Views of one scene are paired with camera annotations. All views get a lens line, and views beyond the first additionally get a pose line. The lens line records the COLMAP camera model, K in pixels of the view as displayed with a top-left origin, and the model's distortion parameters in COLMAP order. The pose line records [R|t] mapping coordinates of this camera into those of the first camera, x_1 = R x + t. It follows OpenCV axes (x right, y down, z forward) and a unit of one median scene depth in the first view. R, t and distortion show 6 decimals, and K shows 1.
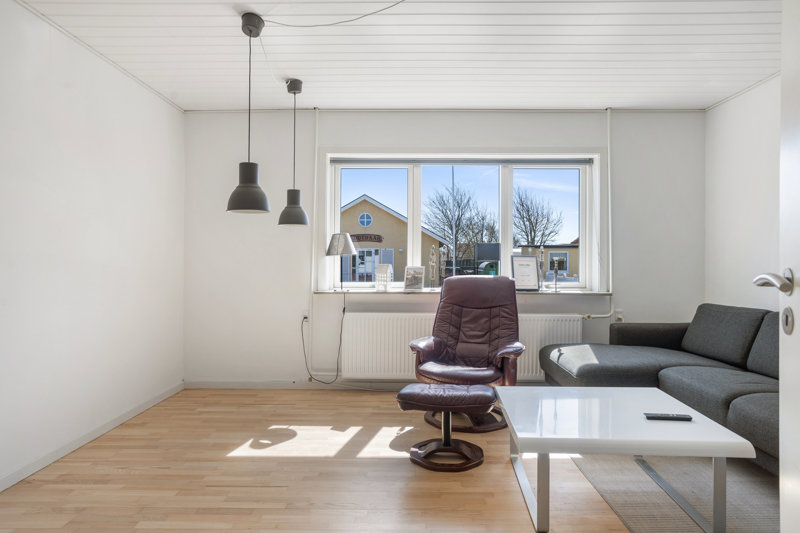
lens RADIAL K [[501.7, 0, 400.8], [0, 501.7, 264.9], [0, 0, 1]] dist [-0.011236, 0.004986]
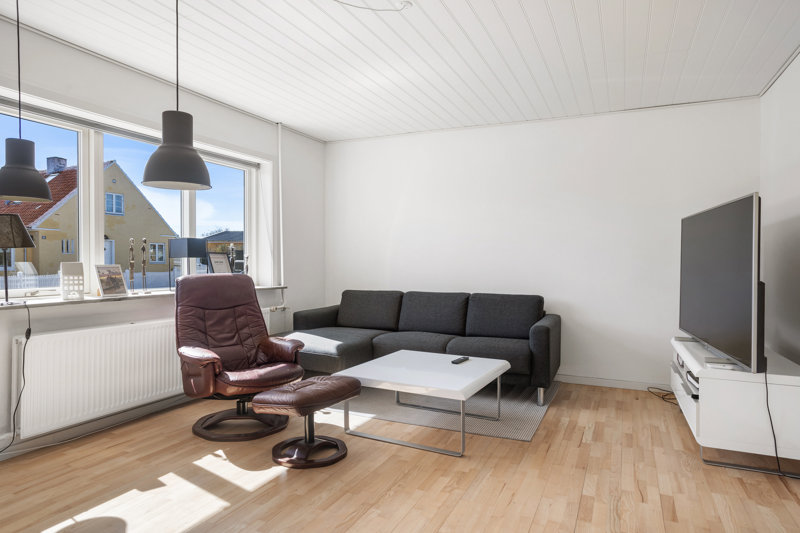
lens RADIAL K [[501.7, 0, 400.0], [0, 501.7, 266.0], [0, 0, 1]] dist [-0.011236, 0.004986]
pose [[0.391863, -0.011227, 0.919955, -0.575991], [-0.000207, 0.999924, 0.012291, -0.004629], [-0.920024, -0.005007, 0.391831, 0.336367]]
